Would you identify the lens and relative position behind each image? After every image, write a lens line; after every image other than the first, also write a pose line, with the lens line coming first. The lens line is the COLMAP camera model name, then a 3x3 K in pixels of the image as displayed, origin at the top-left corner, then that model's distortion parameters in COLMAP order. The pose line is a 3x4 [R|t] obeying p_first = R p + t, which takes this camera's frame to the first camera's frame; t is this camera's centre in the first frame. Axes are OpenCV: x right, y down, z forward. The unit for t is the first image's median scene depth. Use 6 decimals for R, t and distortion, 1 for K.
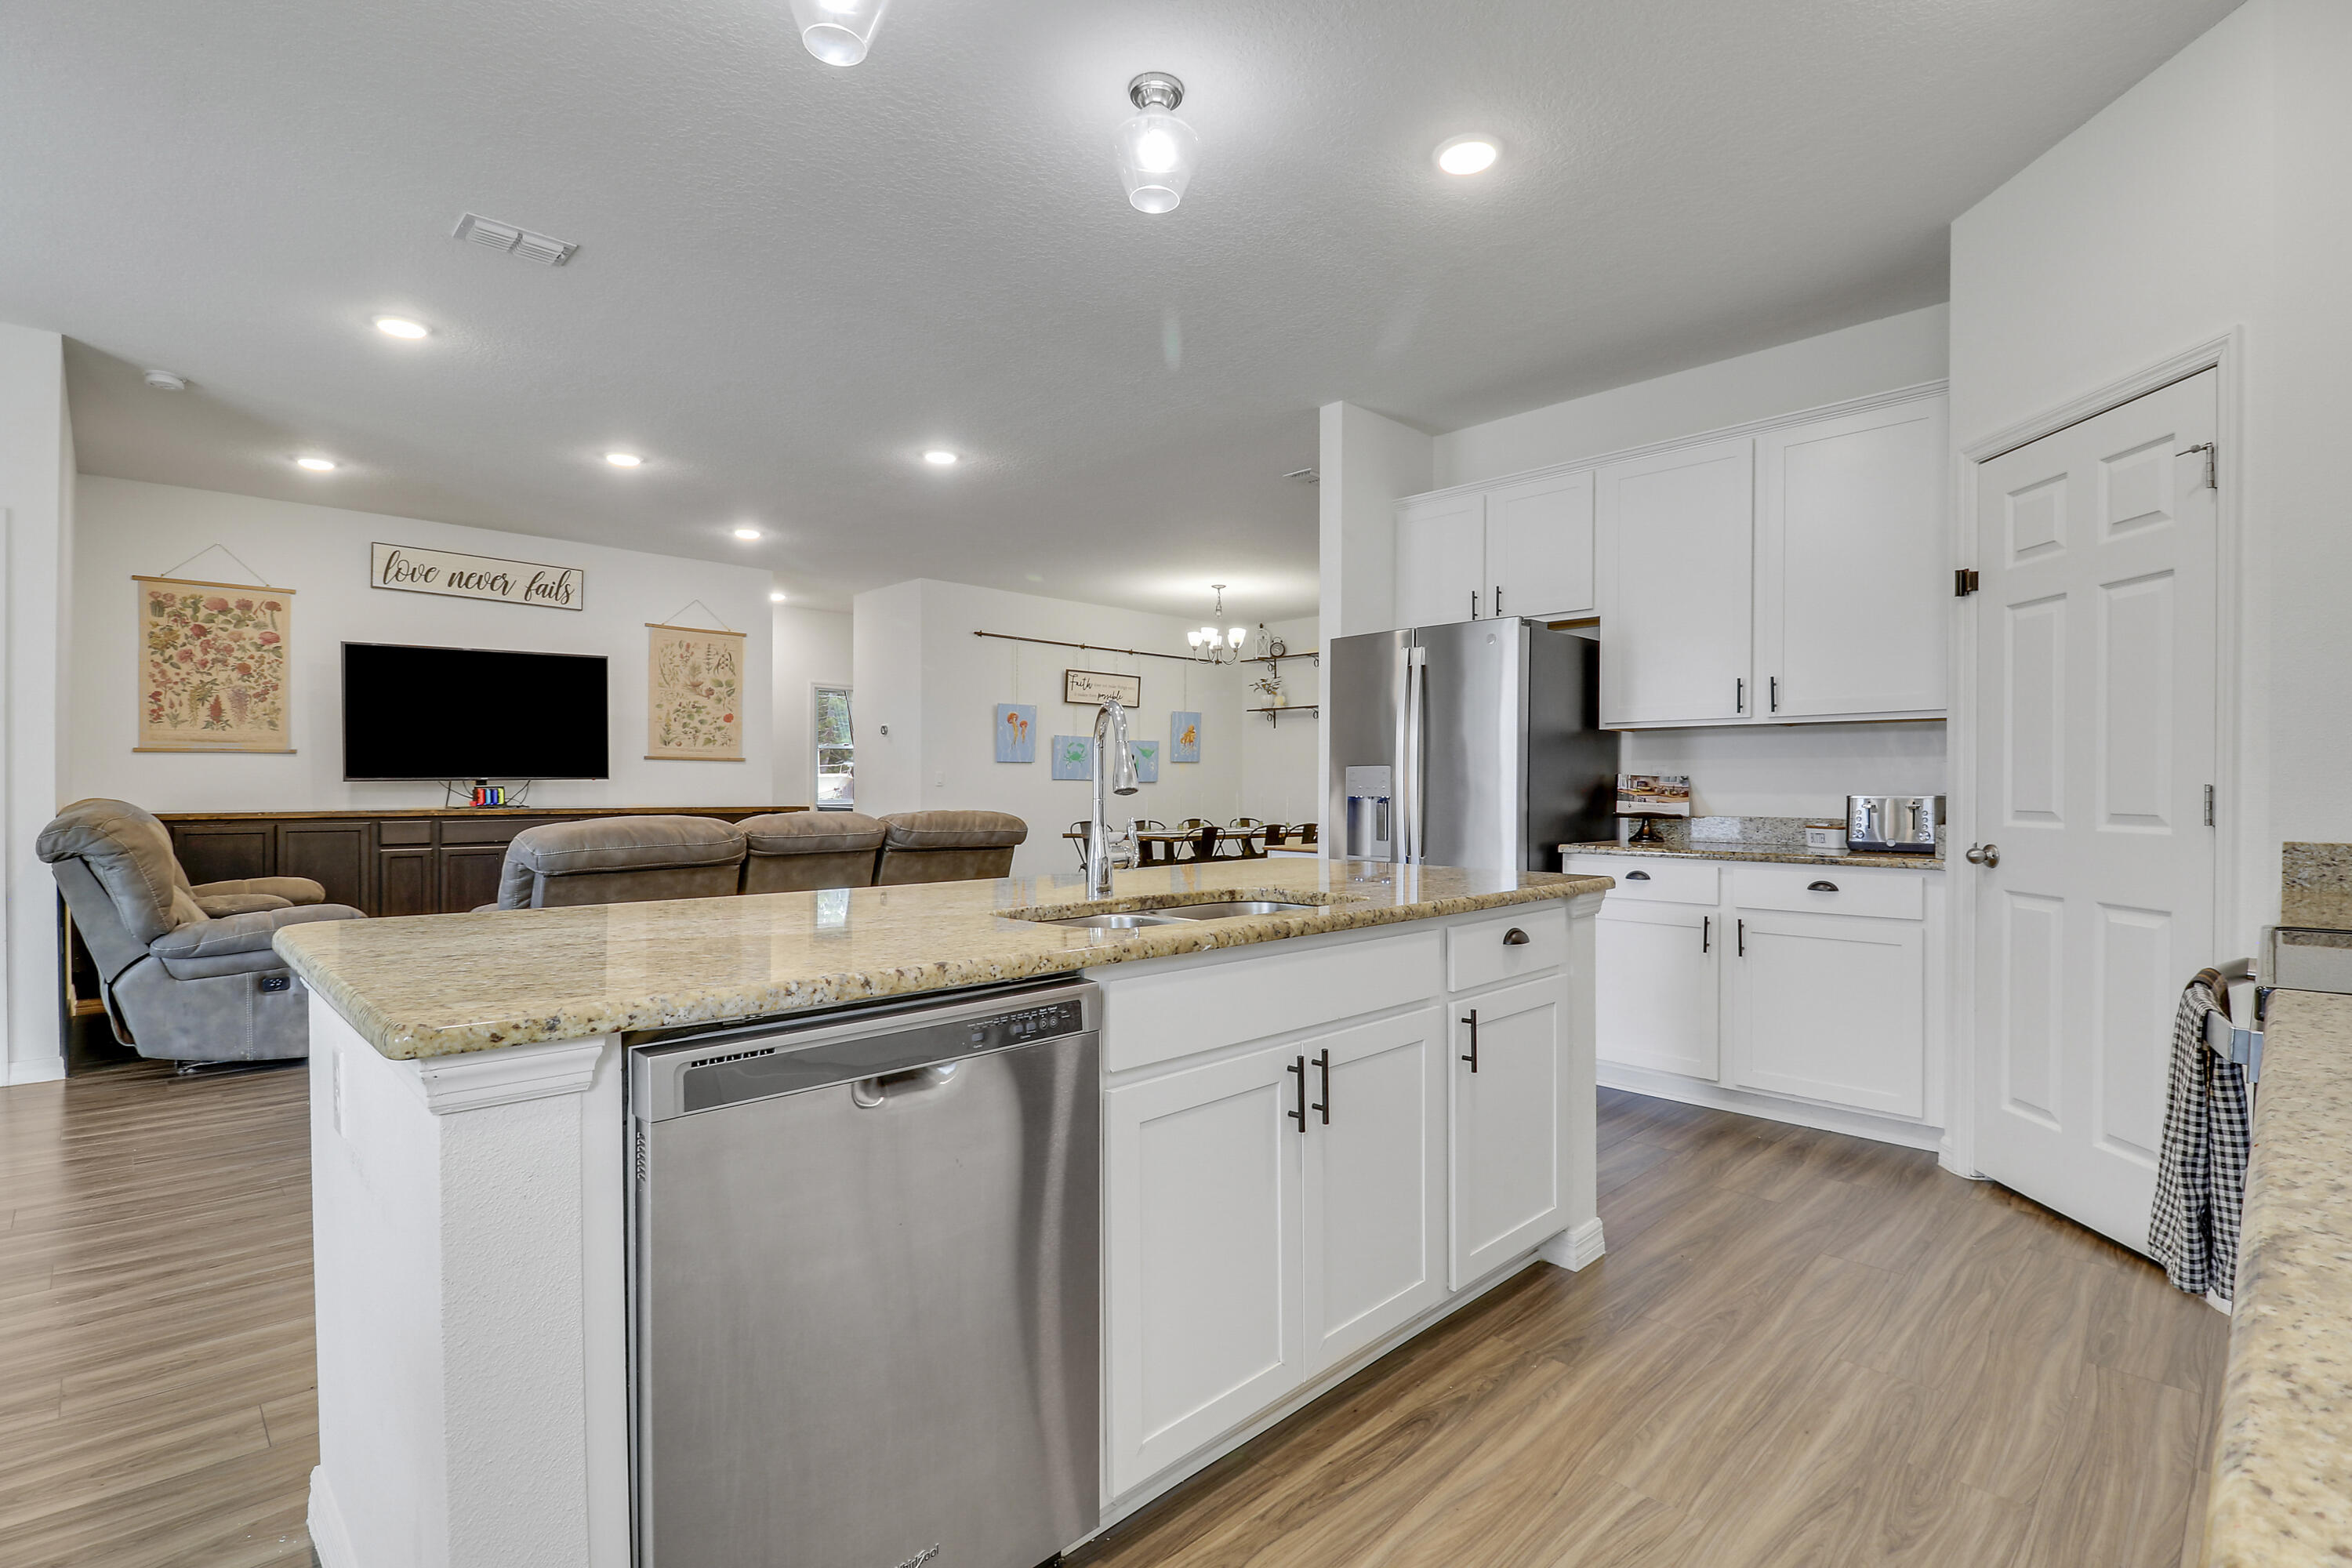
lens RADIAL K [[1114.4, 0, 1176.7], [0, 1114.4, 777.2], [0, 0, 1]] dist [0.000357, -0.009827]
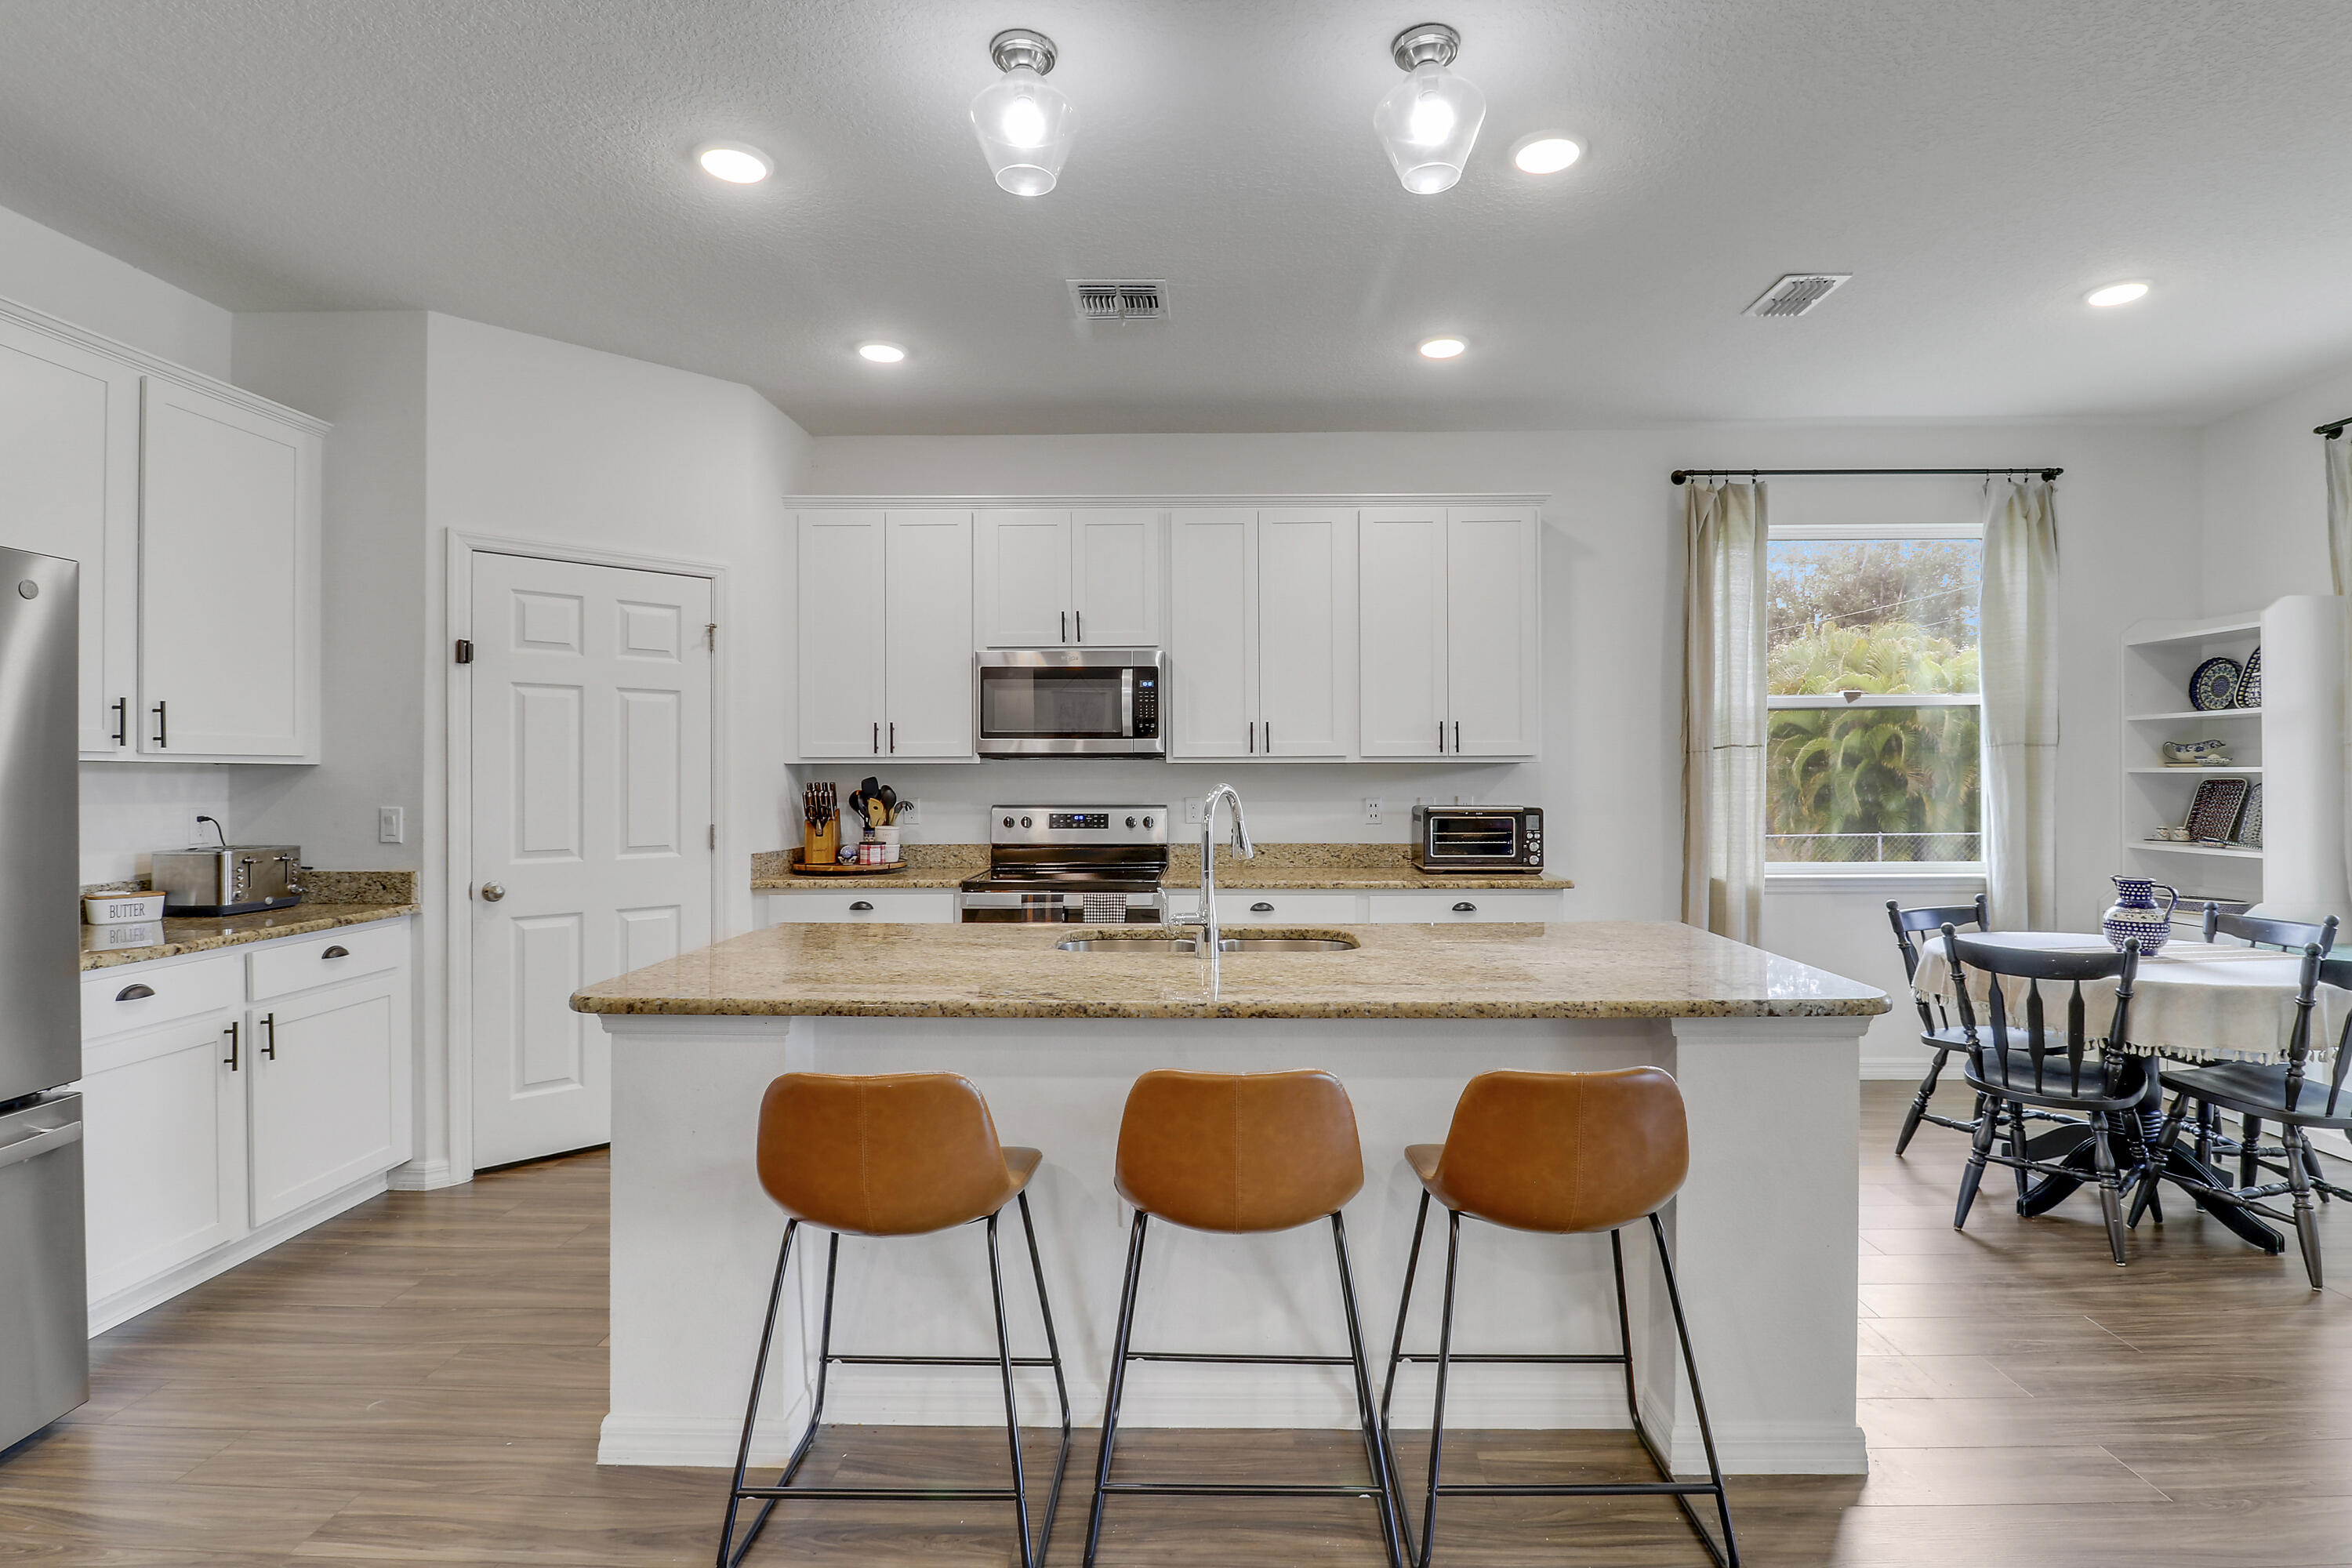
lens RADIAL K [[1114.4, 0, 1190.0], [0, 1114.4, 773.8], [0, 0, 1]] dist [0.000357, -0.009827]
pose [[-0.703399, -0.000878, 0.710795, -0.267321], [-0.005601, 0.999975, -0.004307, -0.022783], [-0.710773, -0.007011, -0.703386, 0.562396]]
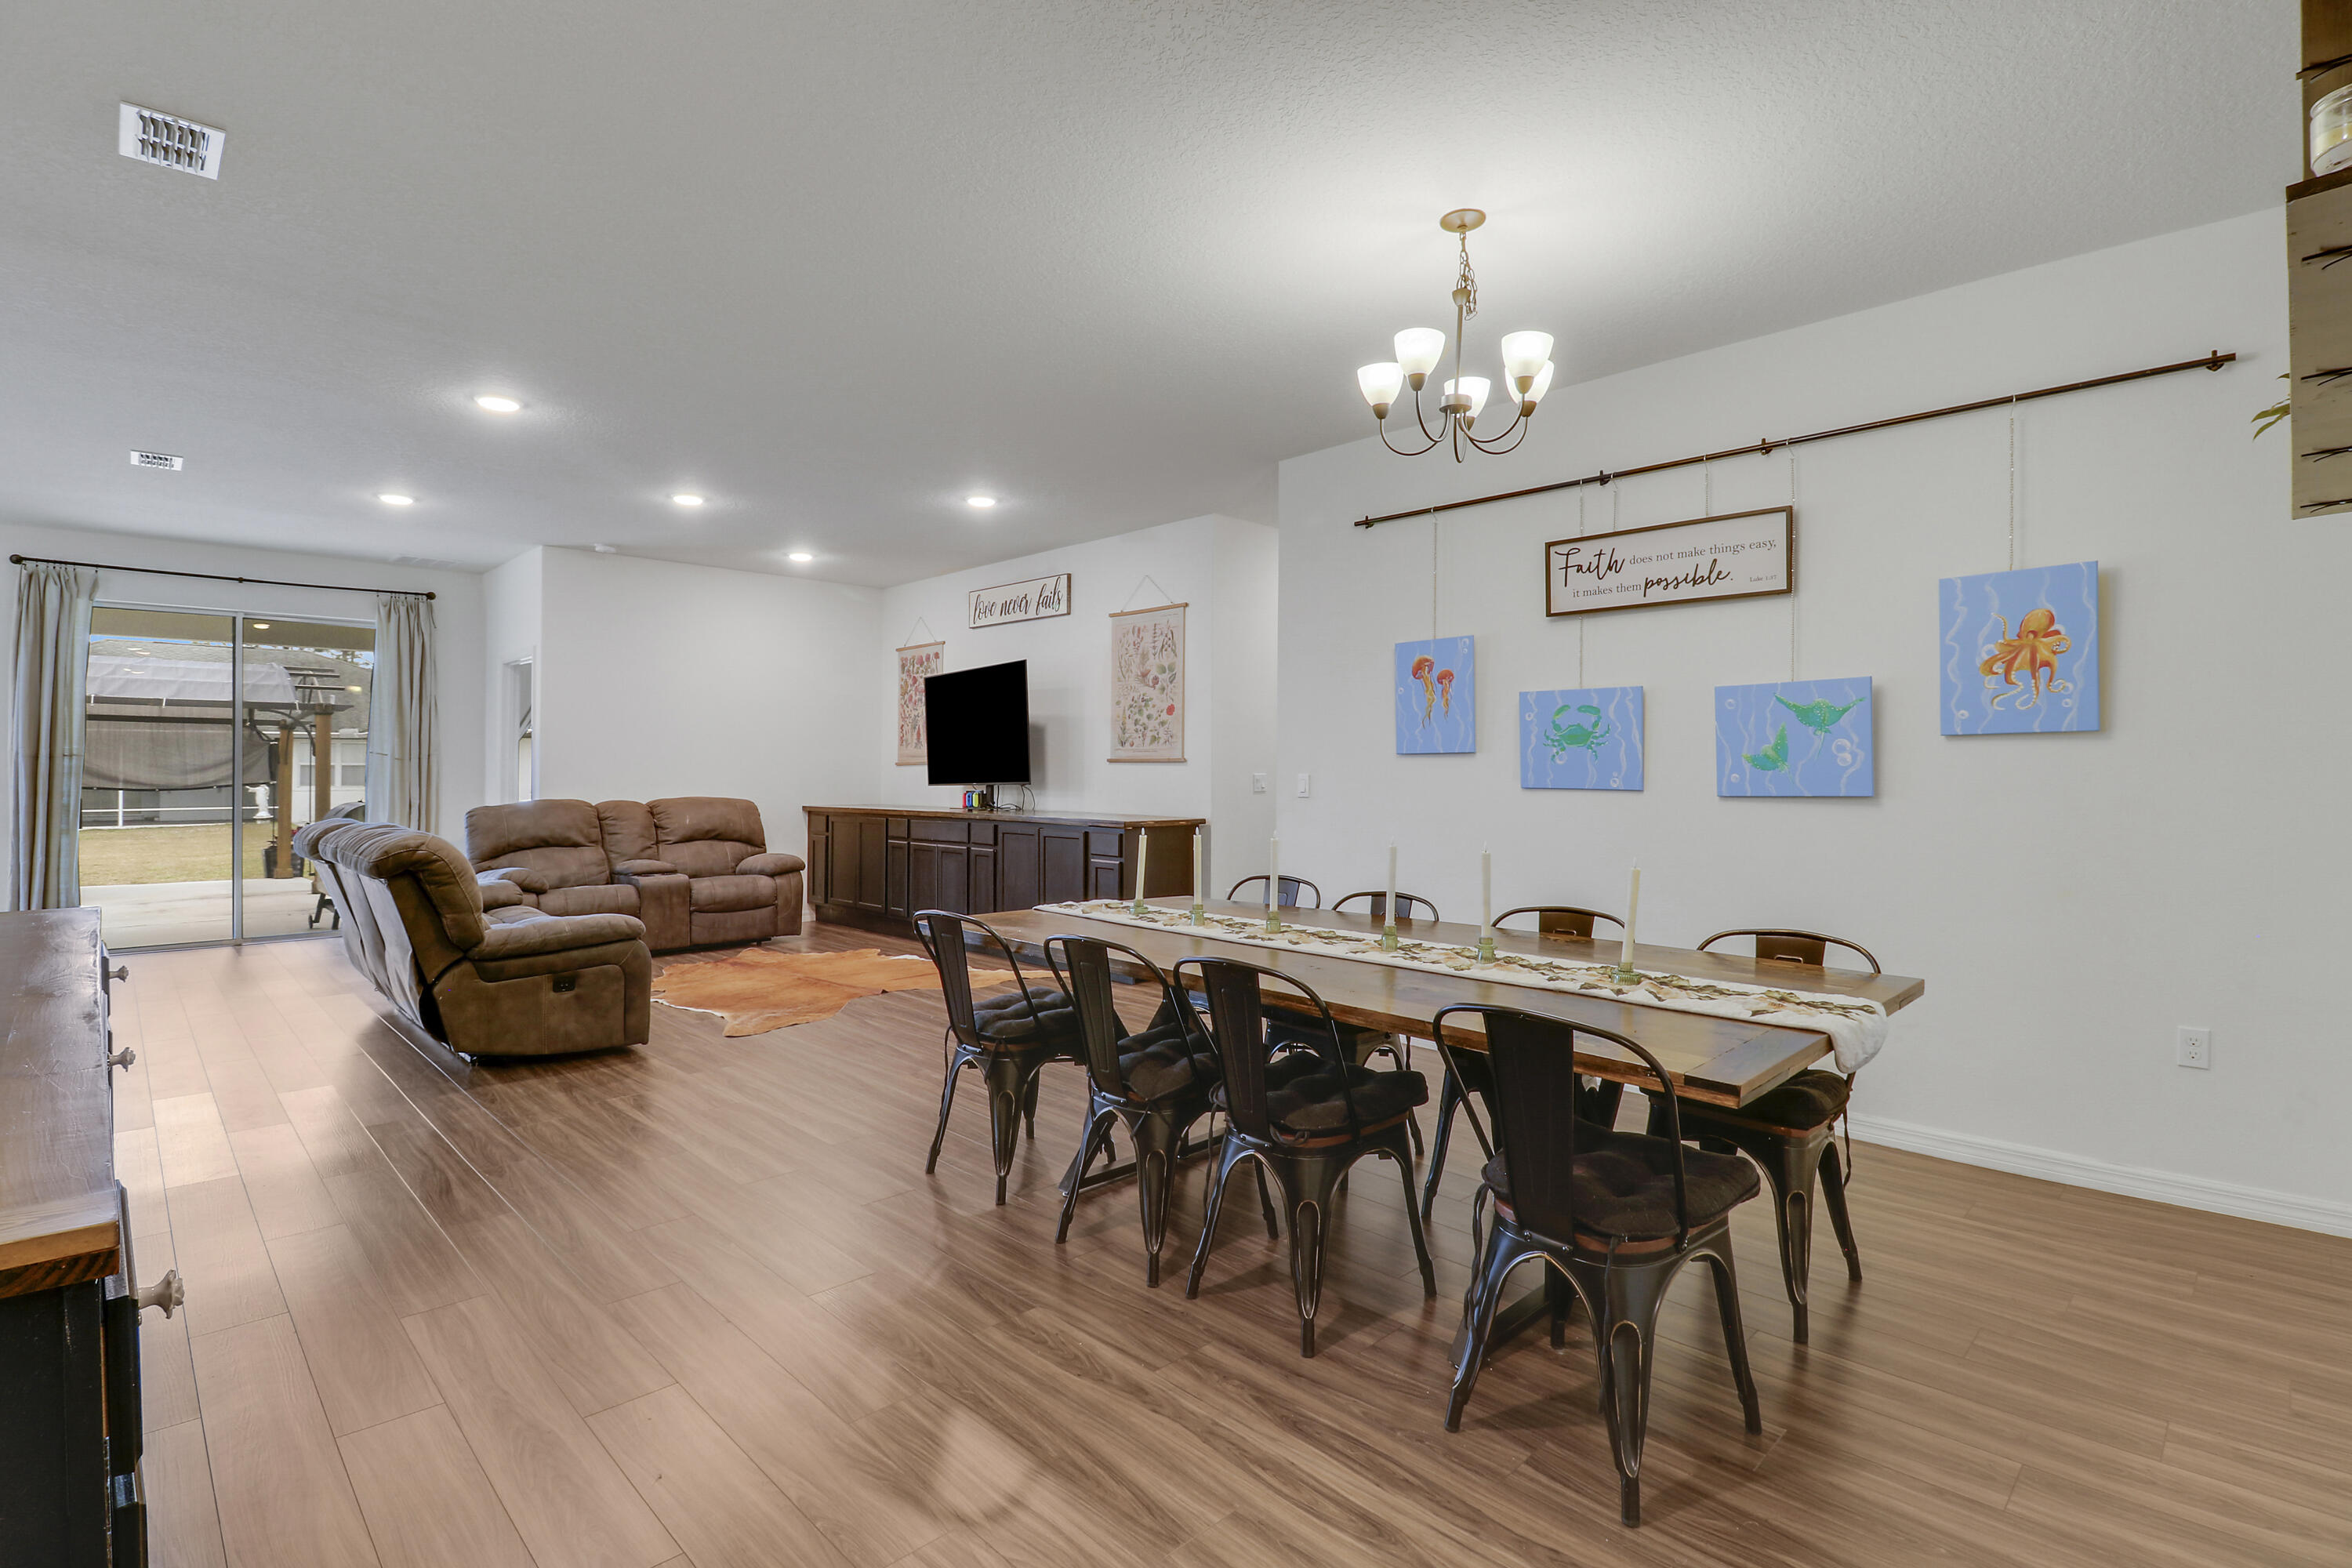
lens RADIAL K [[1114.4, 0, 1198.8], [0, 1114.4, 736.9], [0, 0, 1]] dist [0.000357, -0.009827]
pose [[-0.005837, -0.033990, -0.999405, 0.485862], [0.007664, 0.999391, -0.034034, -0.006017], [0.999954, -0.007859, -0.005573, 1.202883]]
